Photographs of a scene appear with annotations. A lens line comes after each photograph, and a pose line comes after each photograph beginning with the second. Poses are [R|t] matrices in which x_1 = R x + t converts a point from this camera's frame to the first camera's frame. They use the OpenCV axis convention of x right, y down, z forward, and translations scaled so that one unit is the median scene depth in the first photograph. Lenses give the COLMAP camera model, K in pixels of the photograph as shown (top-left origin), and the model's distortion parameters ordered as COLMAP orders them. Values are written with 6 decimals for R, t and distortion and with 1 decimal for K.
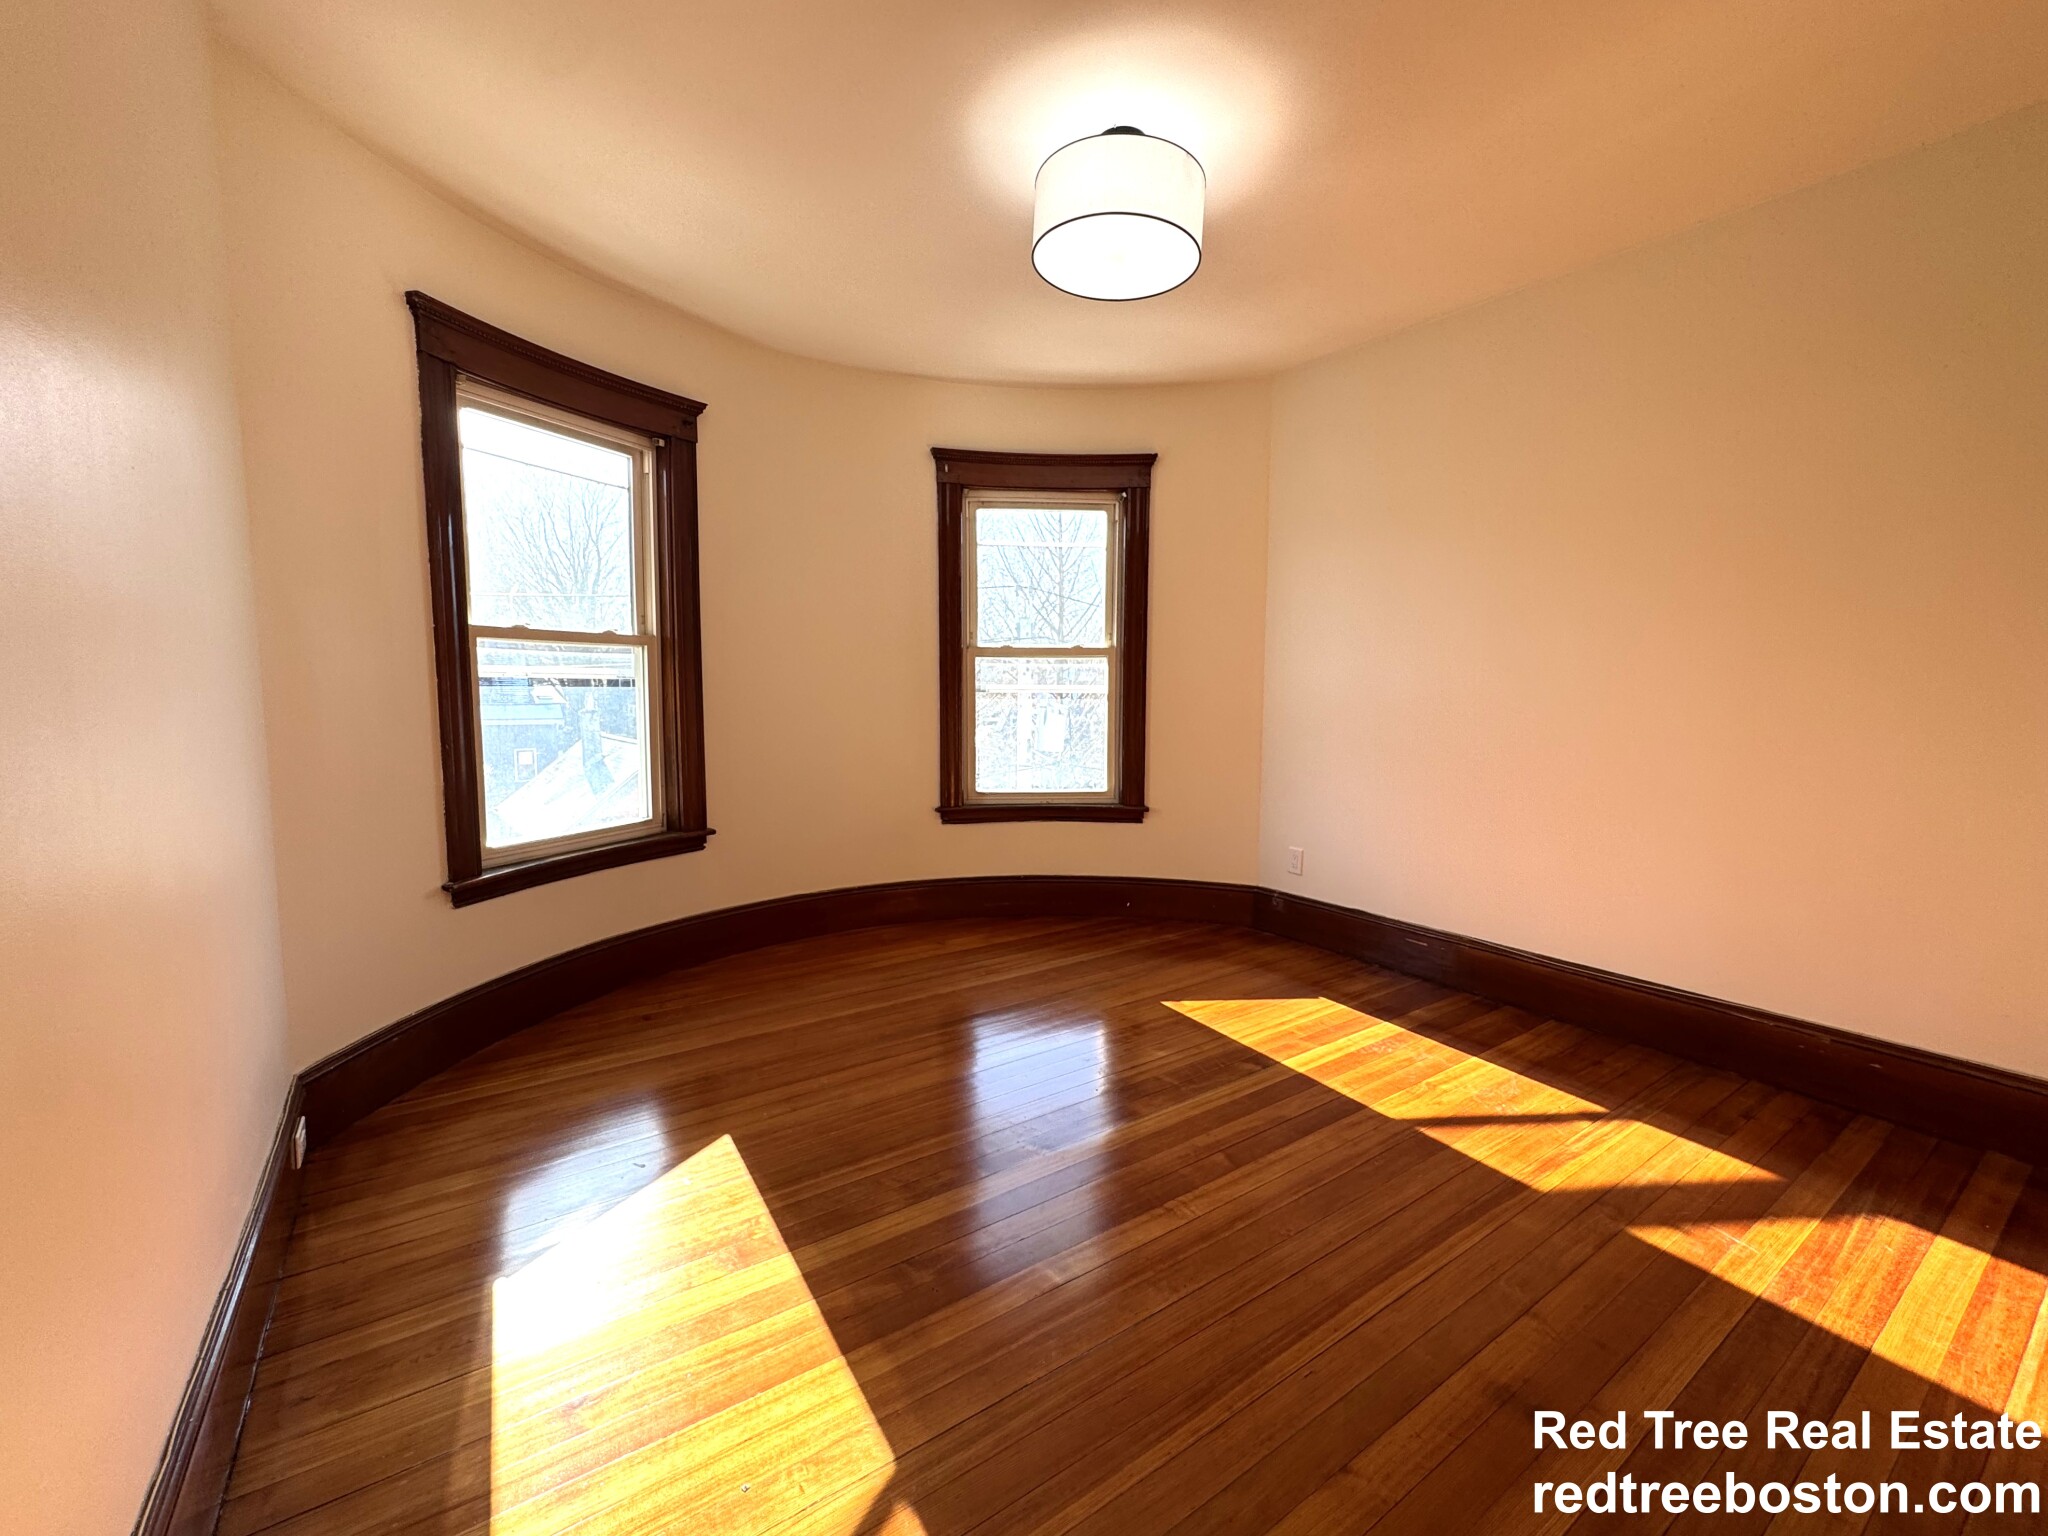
lens RADIAL K [[834.1, 0, 1024.7], [0, 834.1, 765.6], [0, 0, 1]] dist [-0.000963, 0.000623]
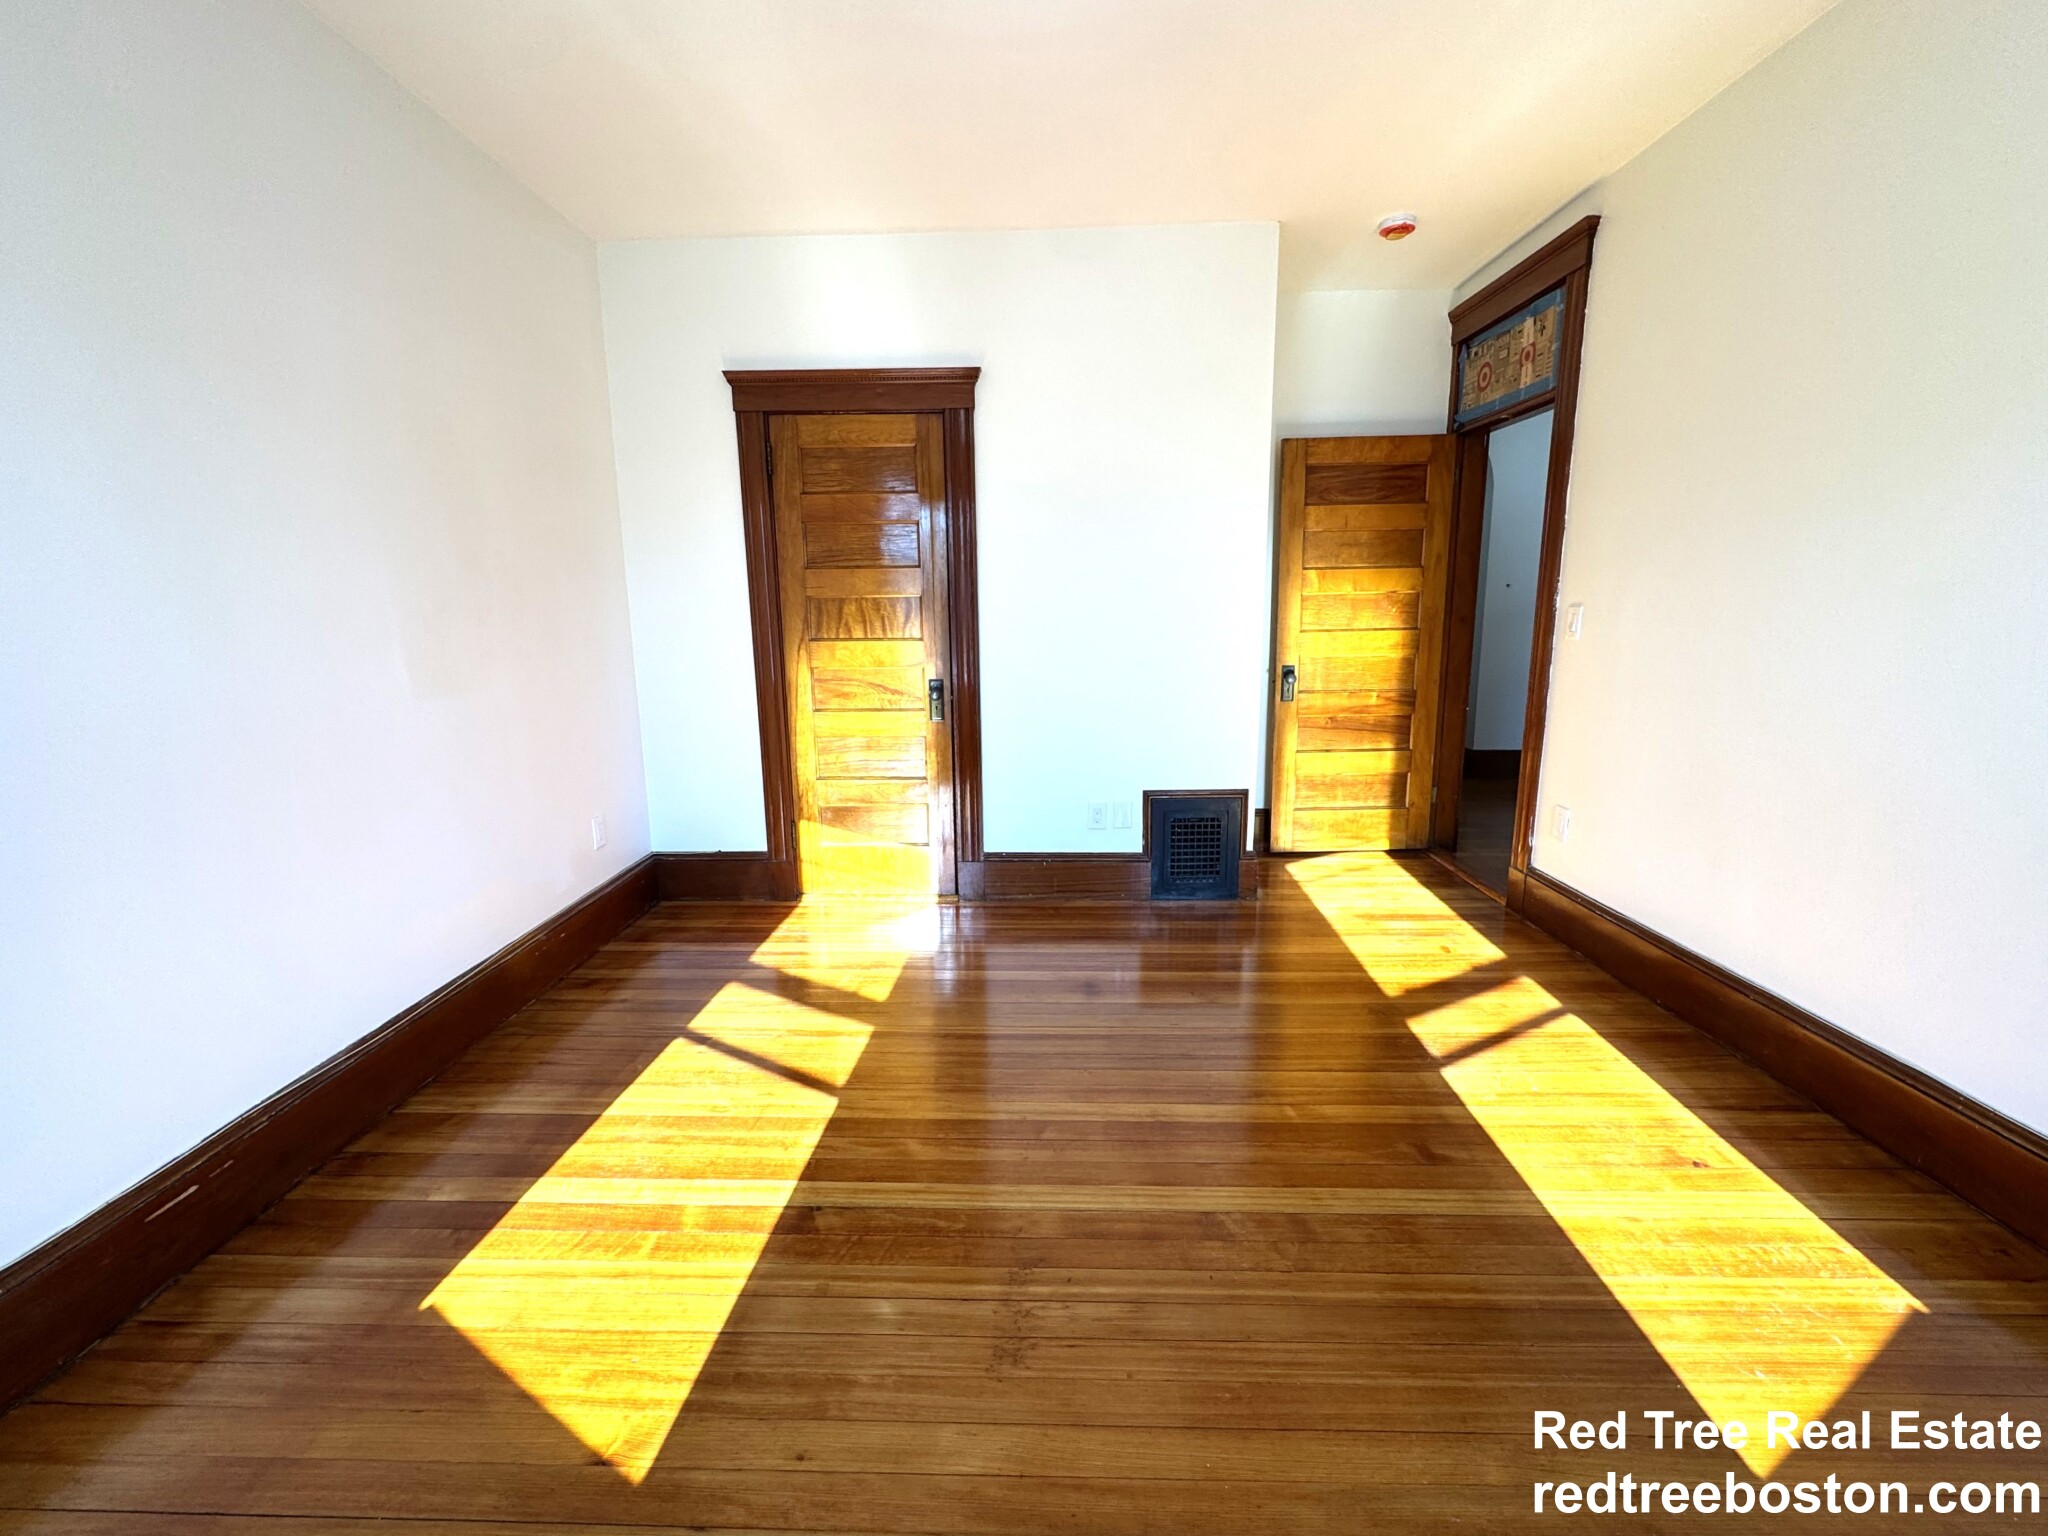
lens RADIAL K [[834.1, 0, 1024.7], [0, 834.1, 765.6], [0, 0, 1]] dist [-0.000963, 0.000623]
pose [[-0.803045, -0.106510, 0.586323, -0.209930], [0.068019, 0.961085, 0.267749, -0.153506], [-0.592024, 0.254896, -0.764550, 1.366915]]
